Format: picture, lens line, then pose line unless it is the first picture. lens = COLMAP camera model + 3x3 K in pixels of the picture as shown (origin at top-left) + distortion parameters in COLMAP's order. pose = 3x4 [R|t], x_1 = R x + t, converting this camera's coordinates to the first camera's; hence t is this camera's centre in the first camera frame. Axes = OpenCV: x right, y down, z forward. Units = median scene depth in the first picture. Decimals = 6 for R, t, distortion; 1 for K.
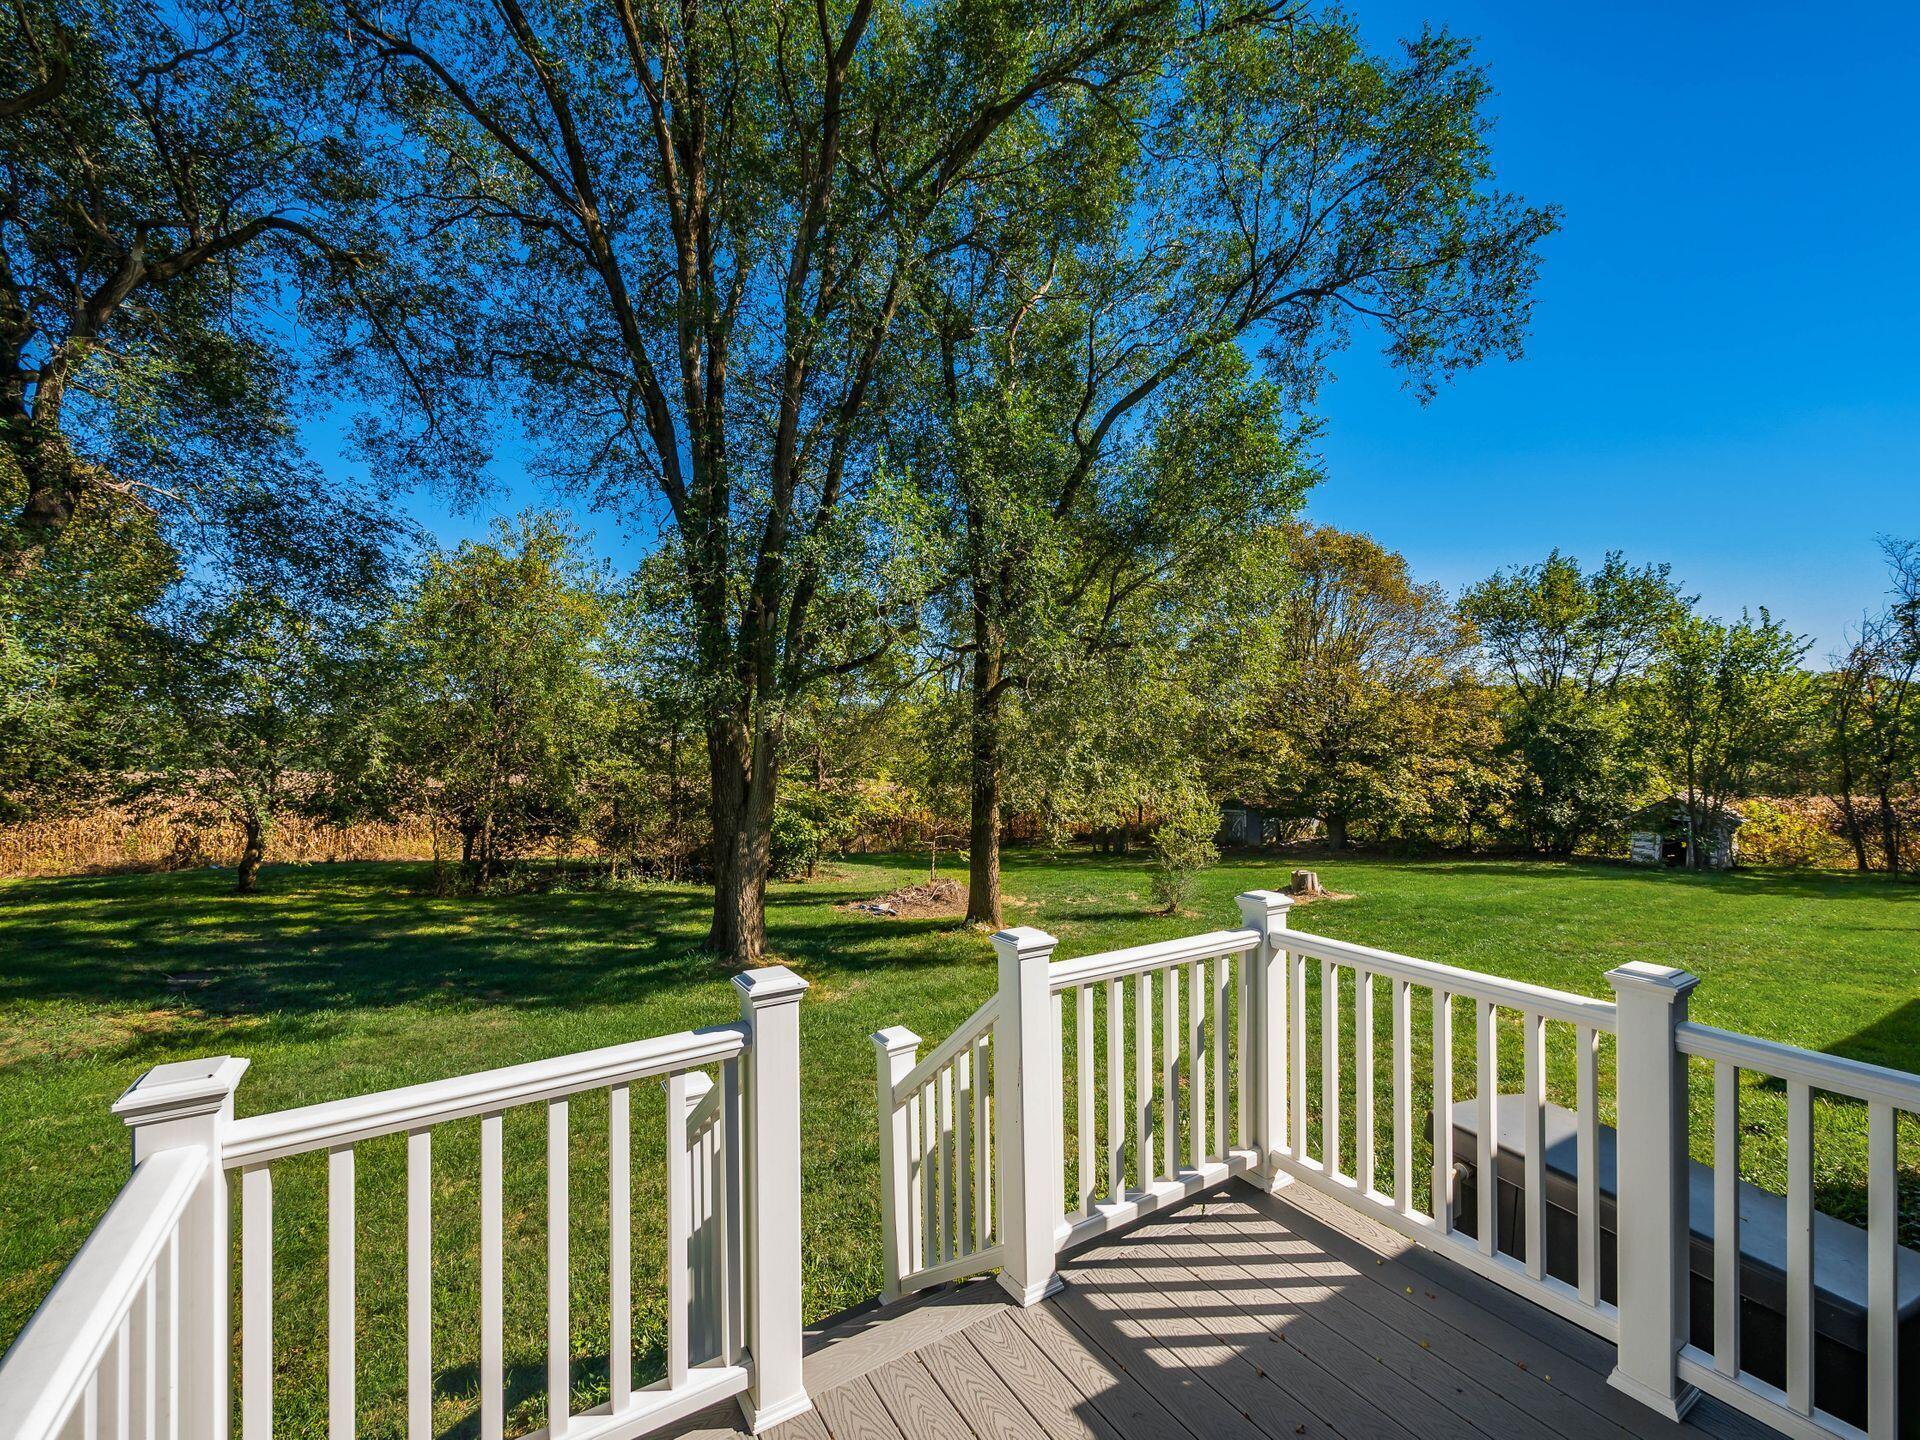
lens RADIAL K [[811.4, 0, 960.0], [0, 811.4, 720.0], [0, 0, 1]] dist [0.001365, 0.000675]
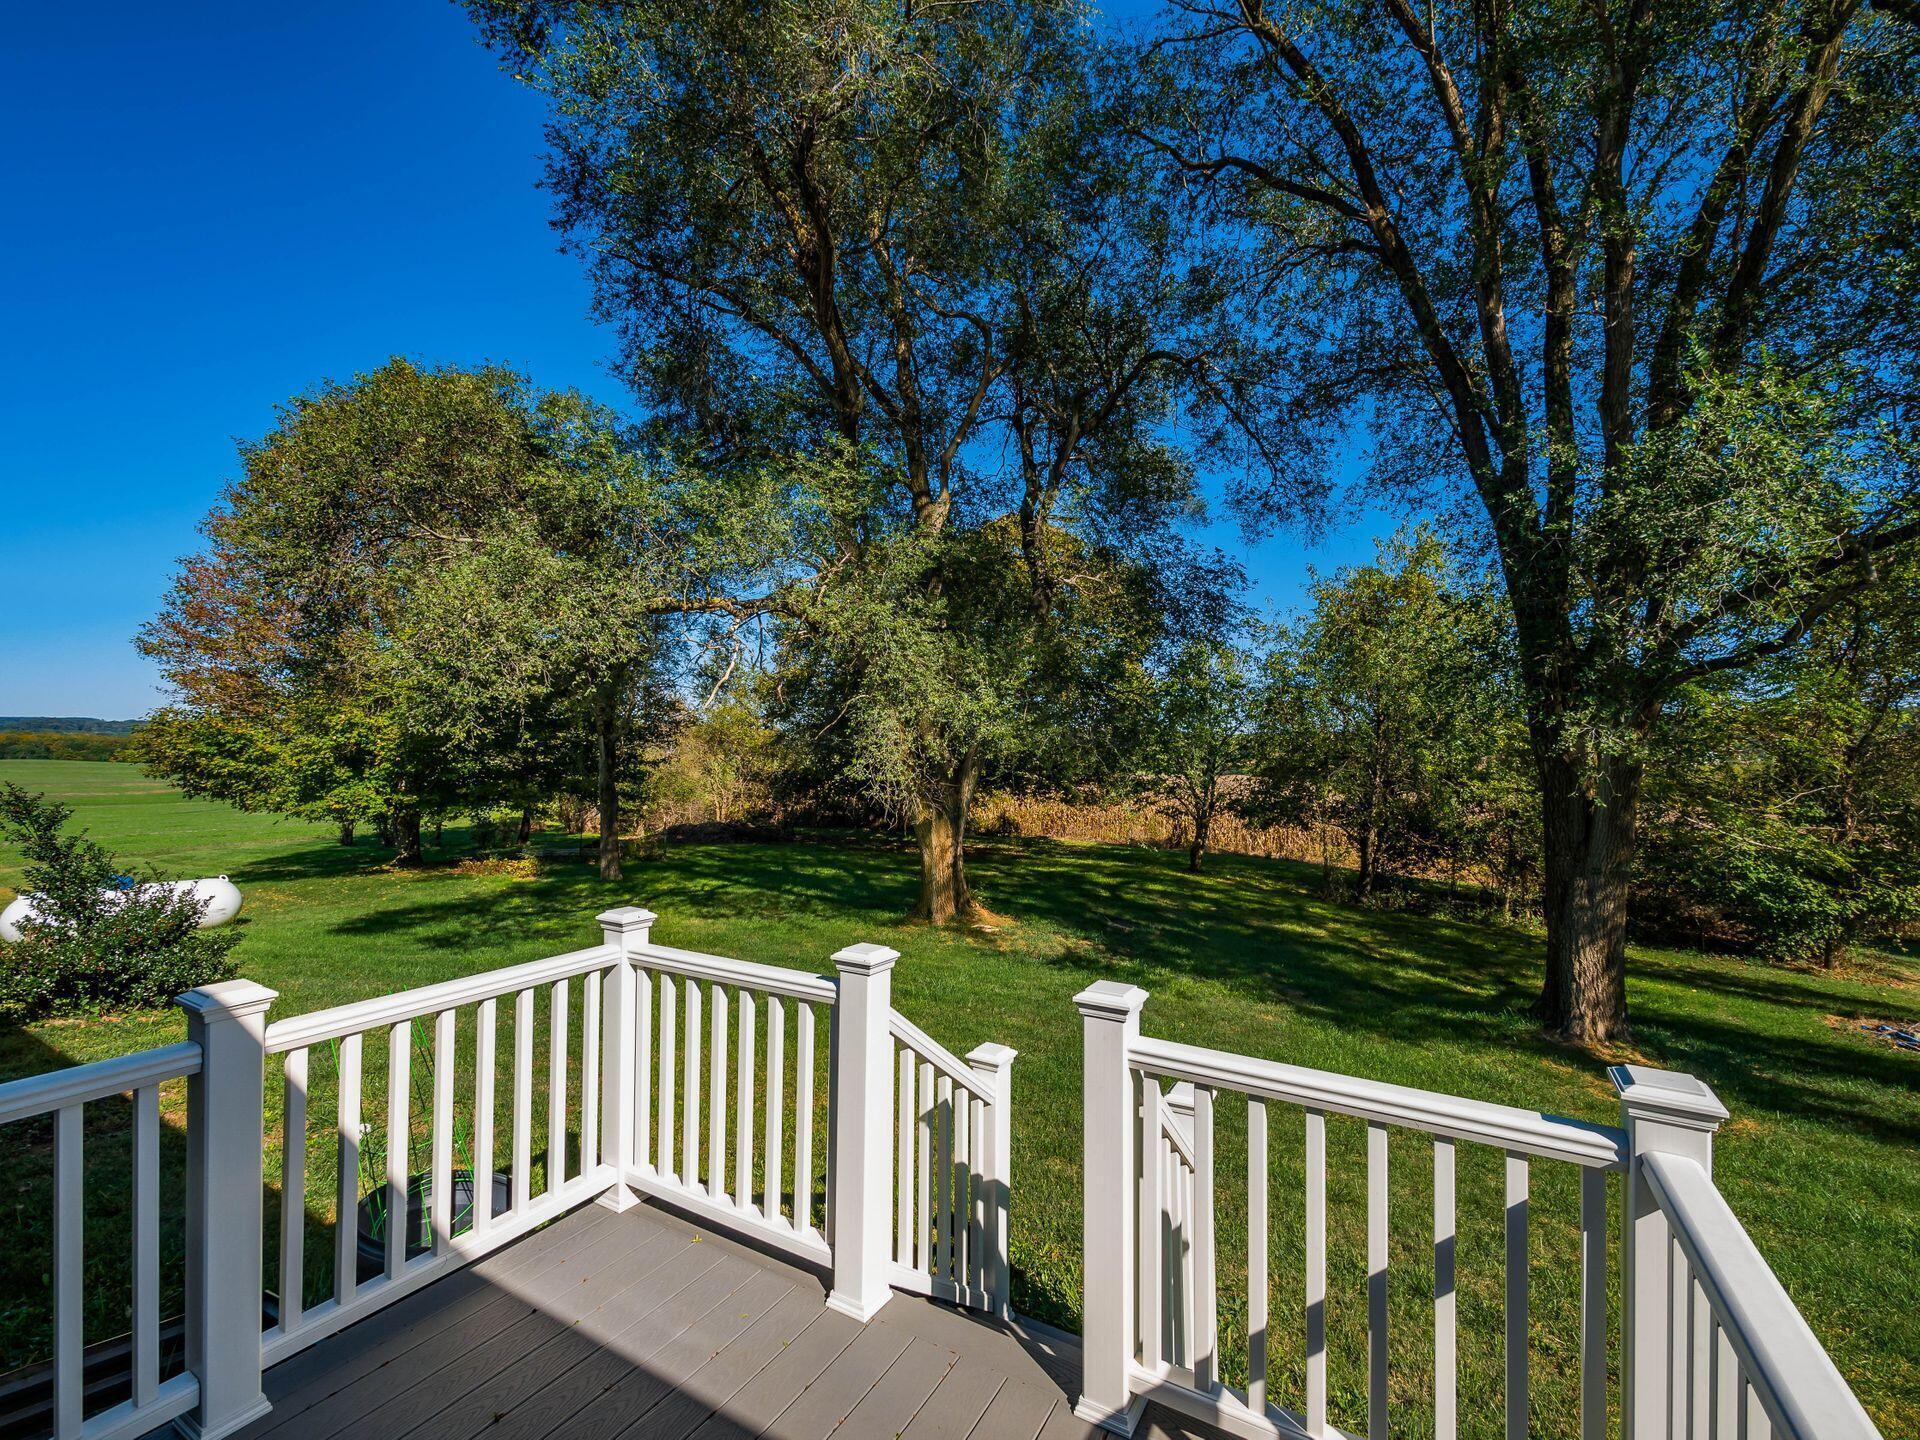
lens RADIAL K [[820.8, 0, 959.8], [0, 820.8, 738.2], [0, 0, 1]] dist [-0.001770, -0.000537]
pose [[0.472510, -0.002589, -0.881321, 0.140931], [0.004227, 0.999991, -0.000671, -0.000199], [0.881315, -0.003408, 0.472517, 0.084536]]
